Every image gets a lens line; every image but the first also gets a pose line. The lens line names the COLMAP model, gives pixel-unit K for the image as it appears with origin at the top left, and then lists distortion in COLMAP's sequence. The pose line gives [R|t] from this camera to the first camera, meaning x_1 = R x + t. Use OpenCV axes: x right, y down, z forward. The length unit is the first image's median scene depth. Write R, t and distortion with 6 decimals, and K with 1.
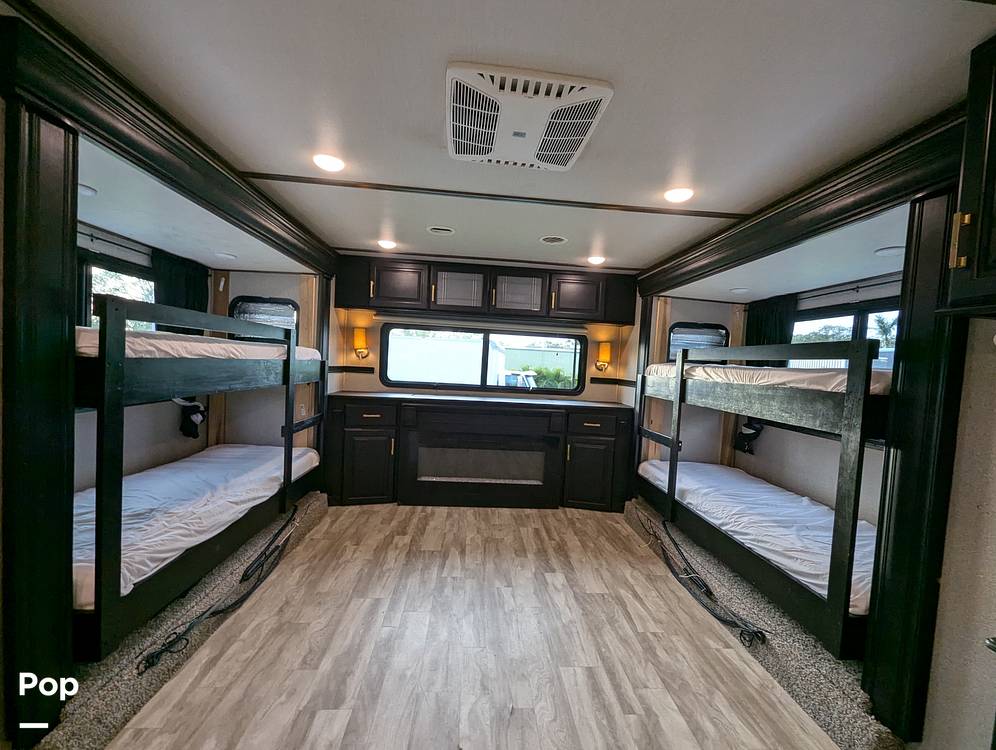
lens RADIAL K [[413.0, 0, 498.4], [0, 413.0, 379.1], [0, 0, 1]] dist [0.003572, -0.000040]
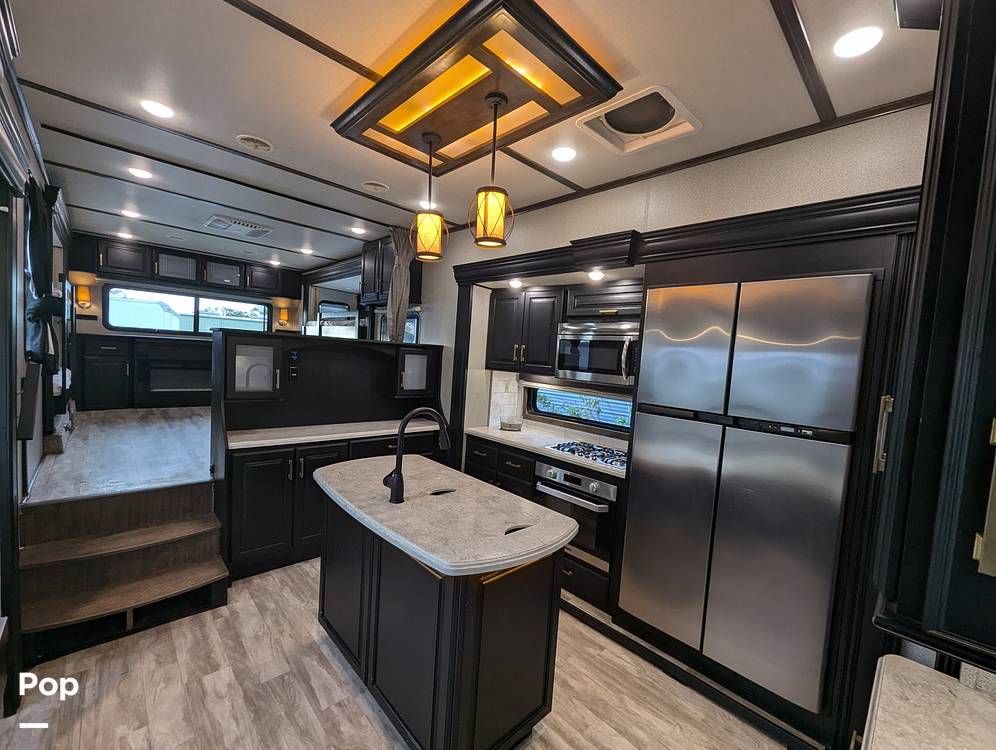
lens RADIAL K [[413.0, 0, 499.5], [0, 413.0, 379.8], [0, 0, 1]] dist [0.003572, -0.000040]
pose [[0.764861, -0.047075, 0.642474, -0.181395], [0.002761, 0.997557, 0.069805, 0.094185], [-0.644190, -0.051617, 0.763122, -0.945851]]
